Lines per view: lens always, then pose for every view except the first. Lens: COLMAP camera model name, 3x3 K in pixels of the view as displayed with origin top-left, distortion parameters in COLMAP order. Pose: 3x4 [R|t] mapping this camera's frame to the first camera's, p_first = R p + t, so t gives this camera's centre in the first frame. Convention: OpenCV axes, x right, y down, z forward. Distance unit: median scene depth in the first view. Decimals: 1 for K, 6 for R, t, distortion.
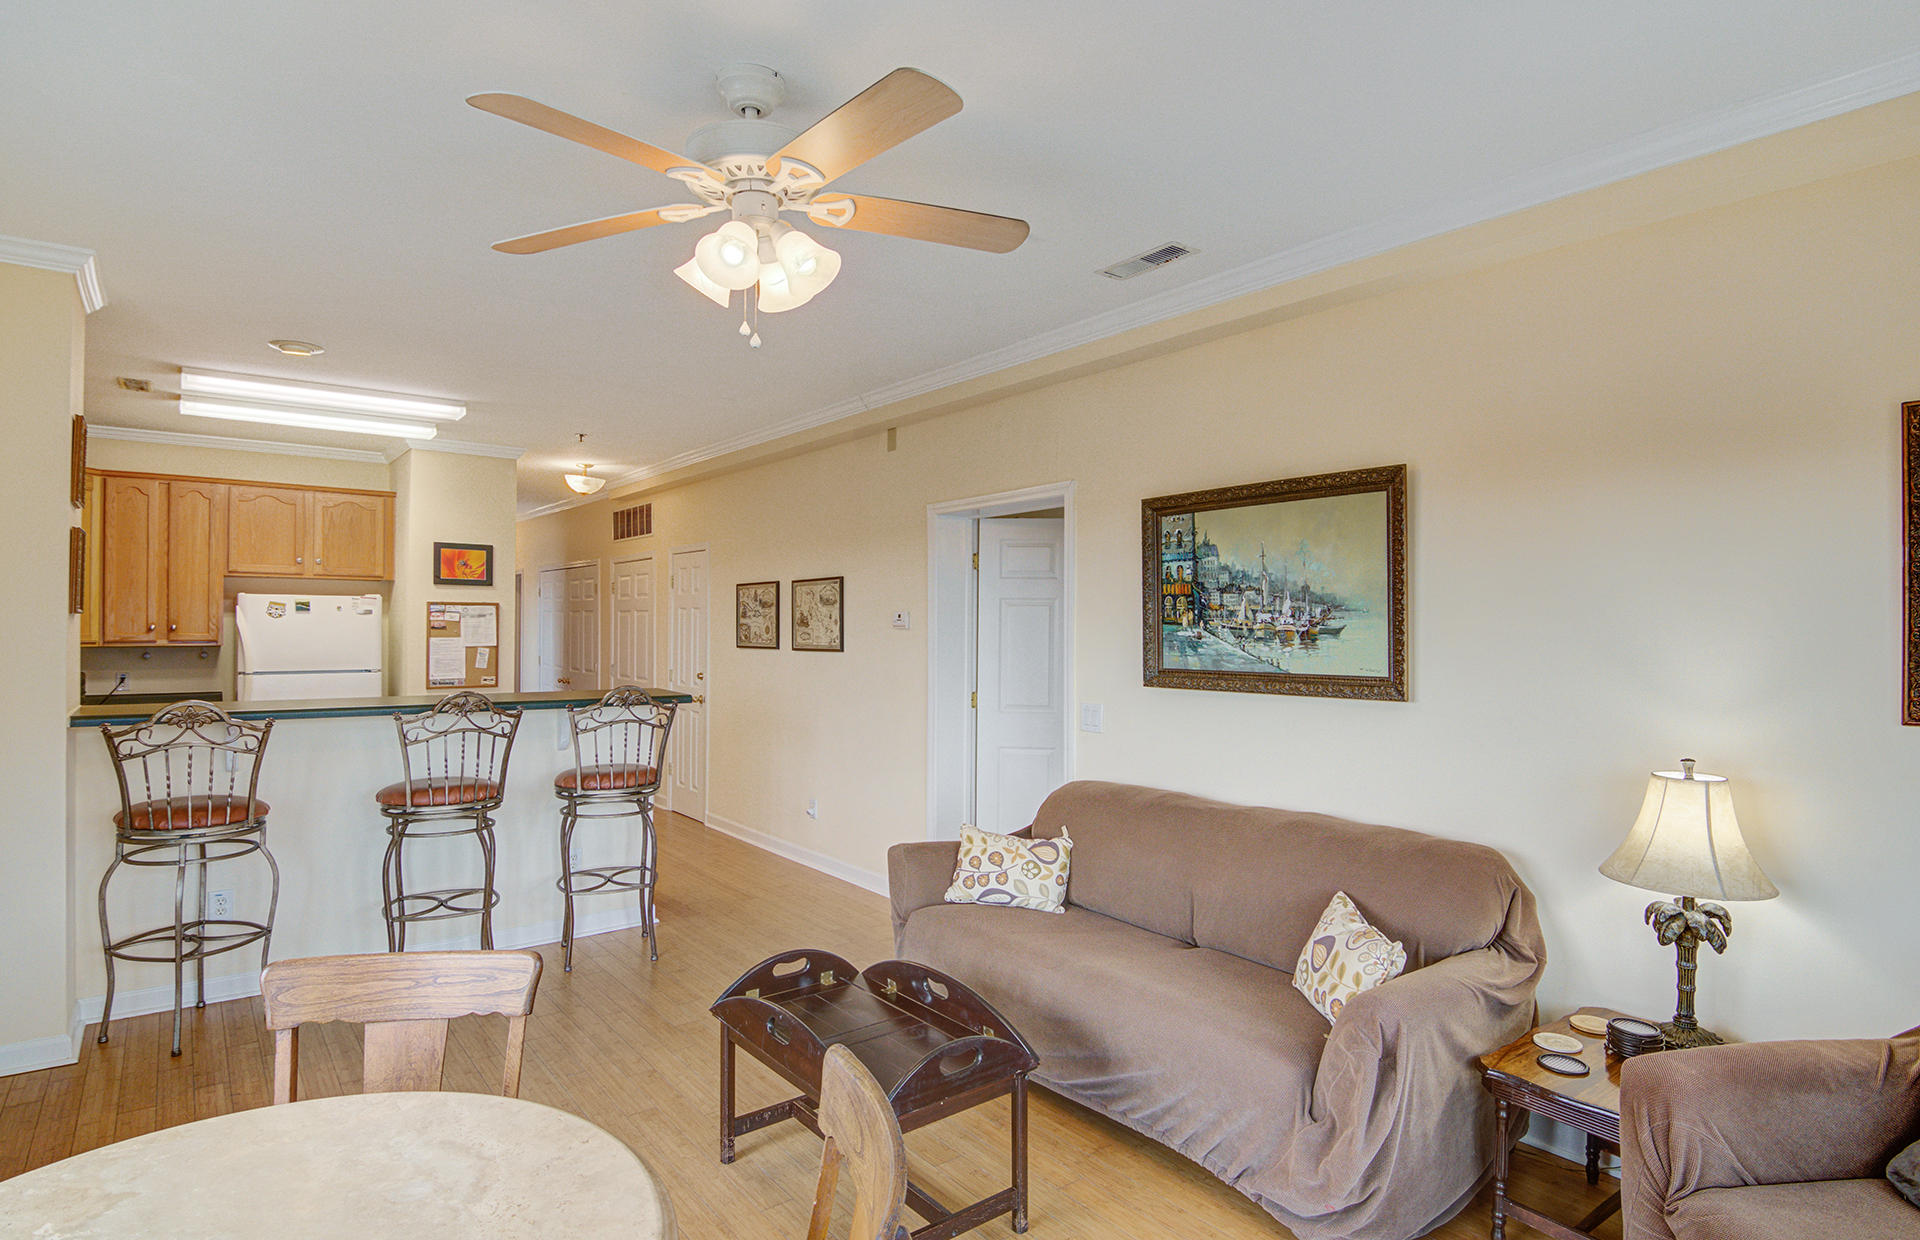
lens RADIAL K [[974.9, 0, 961.4], [0, 974.9, 648.5], [0, 0, 1]] dist [-0.005580, -0.006184]
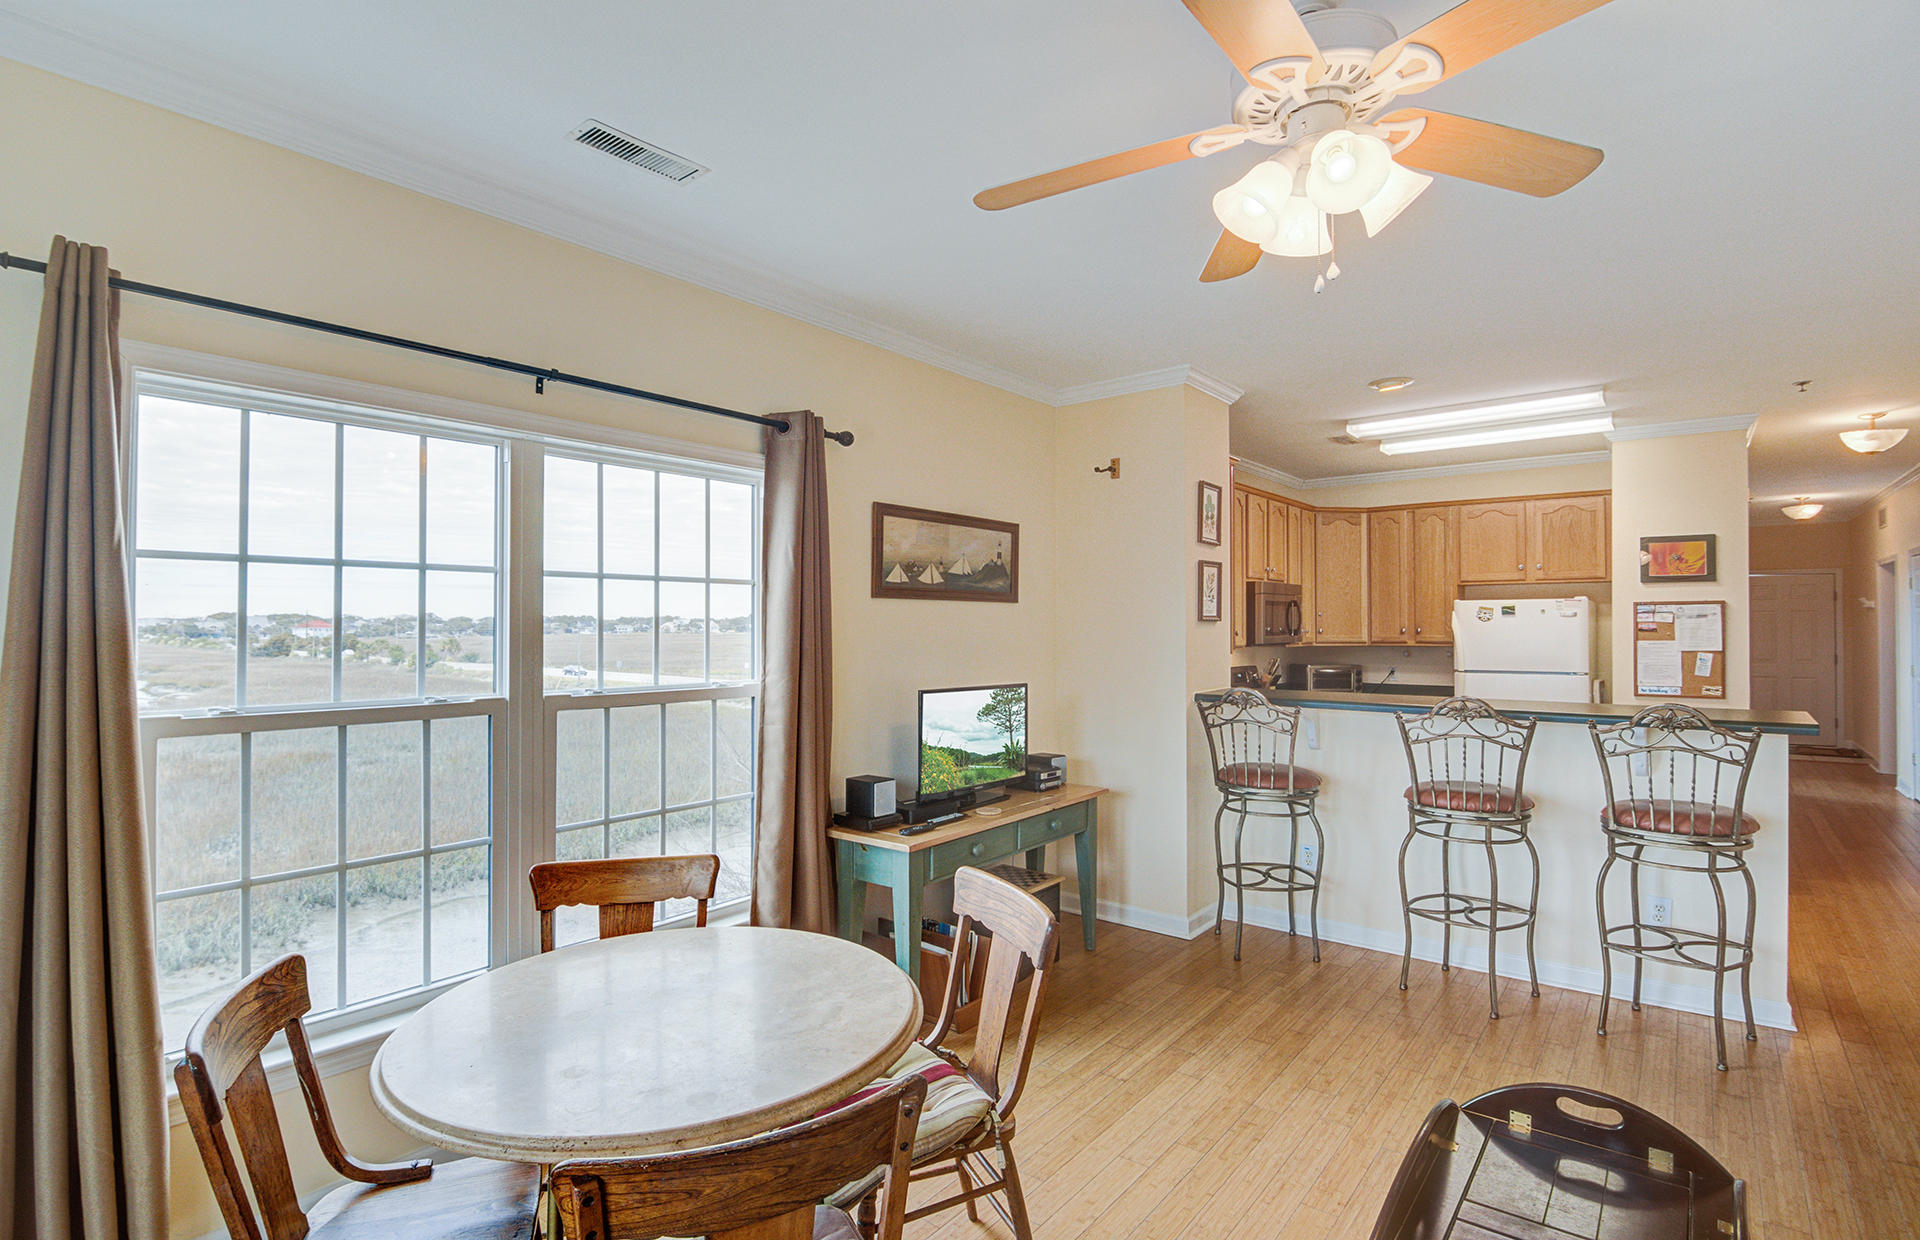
lens RADIAL K [[934.5, 0, 952.5], [0, 934.5, 613.1], [0, 0, 1]] dist [-0.006341, -0.006119]
pose [[0.226606, -0.020345, -0.973774, 0.279771], [-0.018611, 0.999509, -0.025214, -0.005601], [0.973809, 0.023836, 0.226116, 0.285725]]
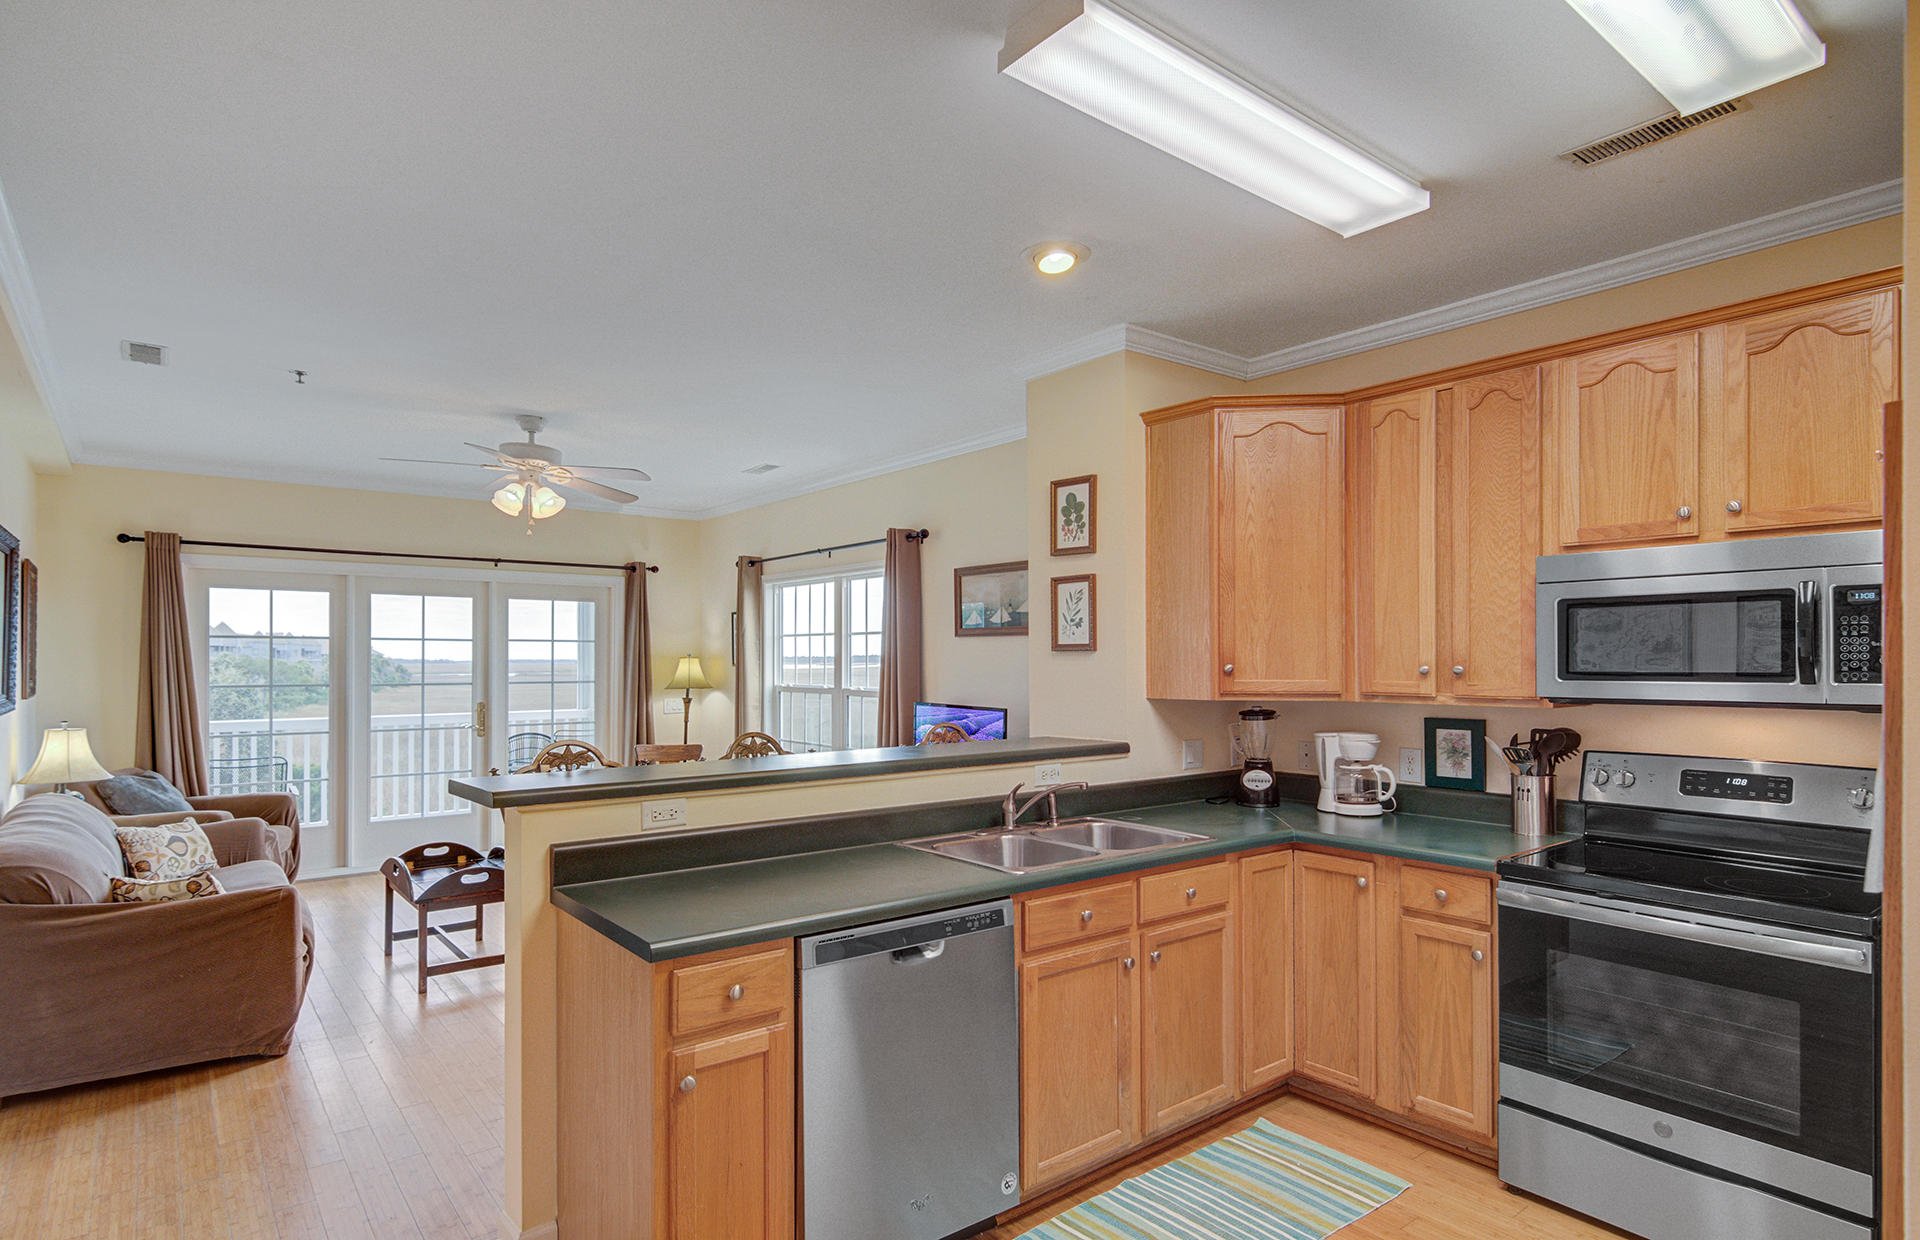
lens RADIAL K [[974.9, 0, 973.3], [0, 974.9, 667.0], [0, 0, 1]] dist [-0.005580, -0.006184]
pose [[-0.999683, -0.005787, -0.024498, -0.689703], [-0.006523, 0.999526, 0.030072, -0.044733], [0.024313, 0.030222, -0.999247, 1.883811]]
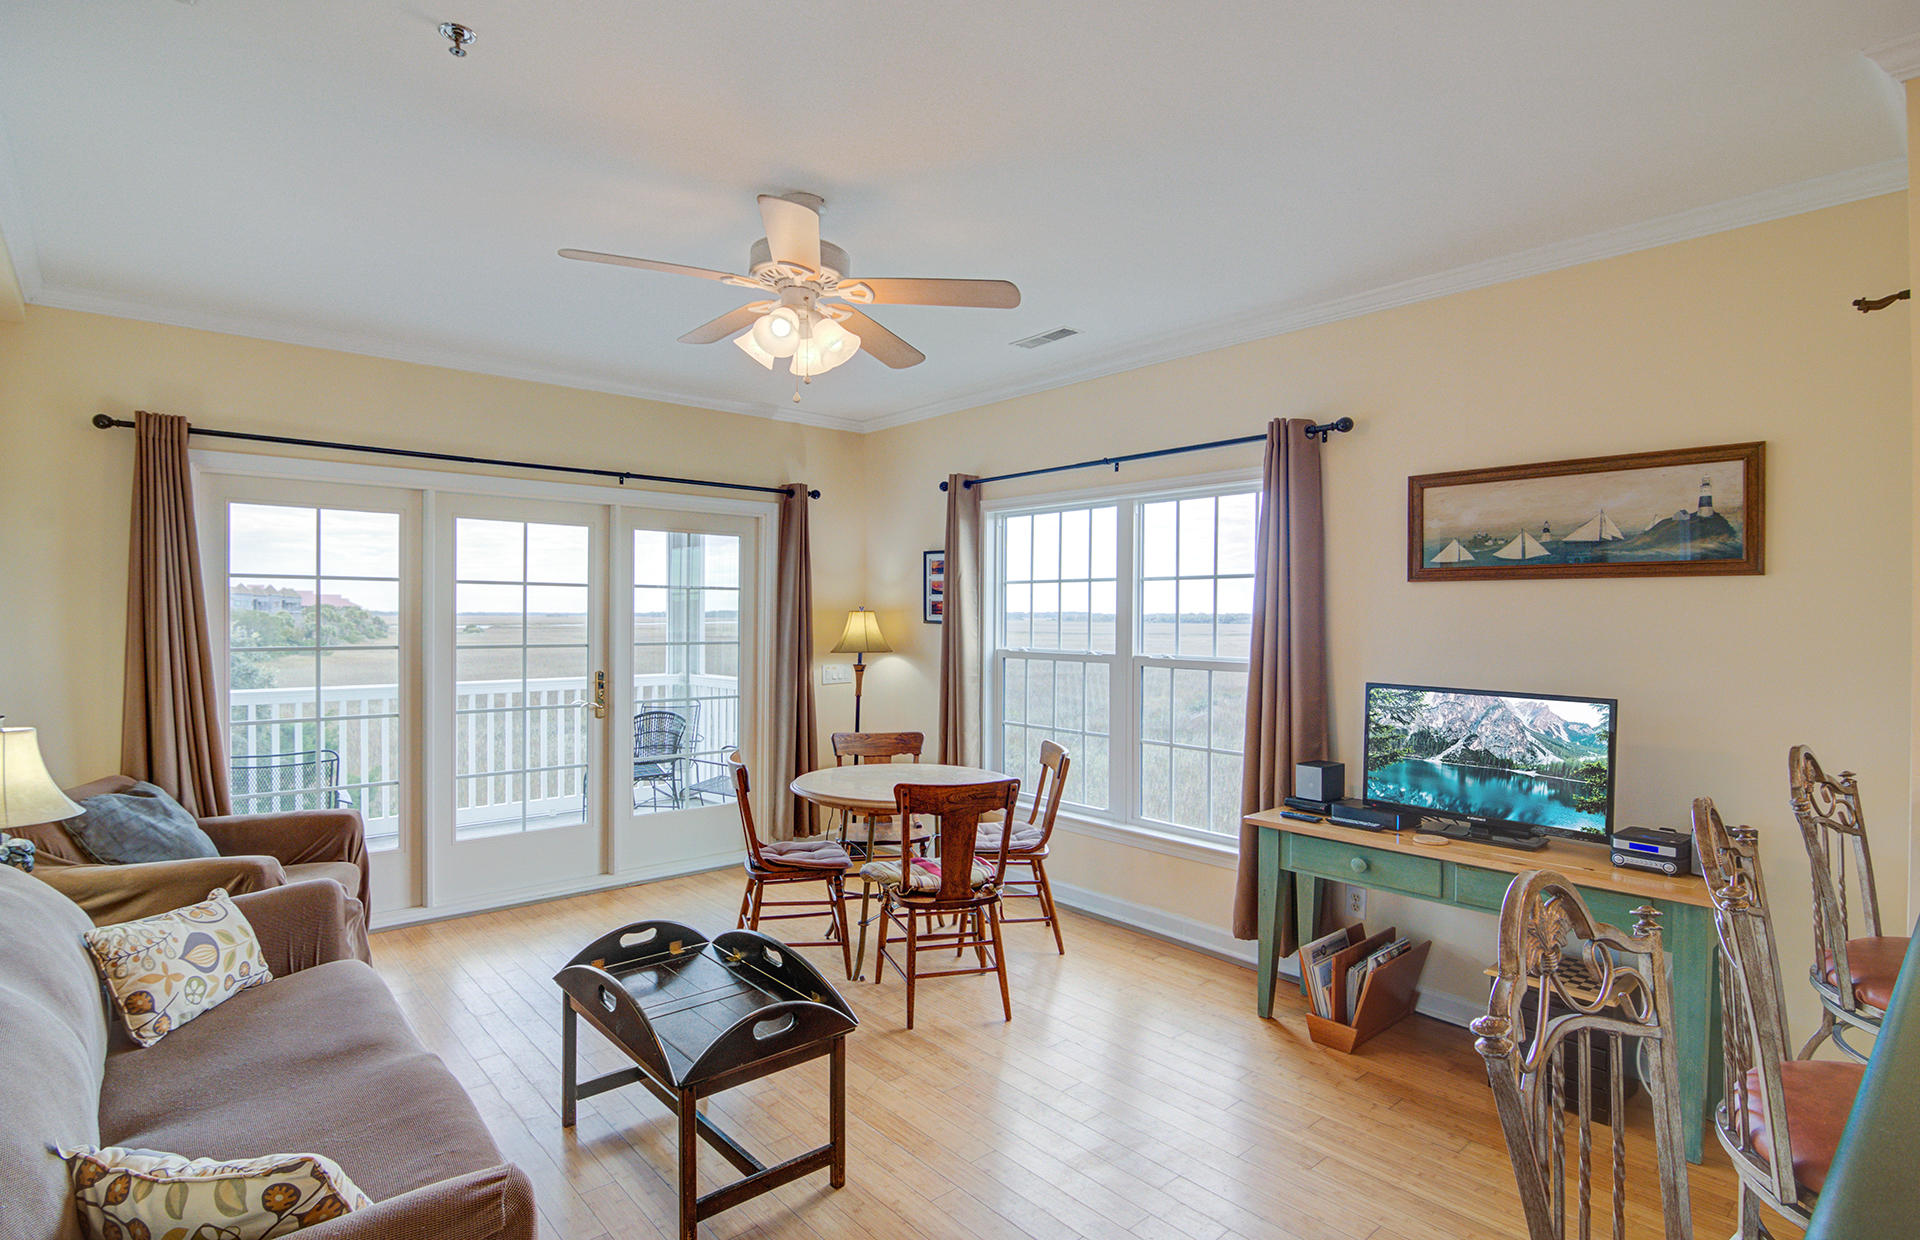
lens RADIAL K [[934.5, 0, 947.4], [0, 934.5, 631.3], [0, 0, 1]] dist [-0.006341, -0.006119]
pose [[-0.999115, -0.010721, -0.040664, -0.215889], [-0.012363, 0.999110, 0.040333, -0.028394], [0.040196, 0.040800, -0.998358, 1.310846]]
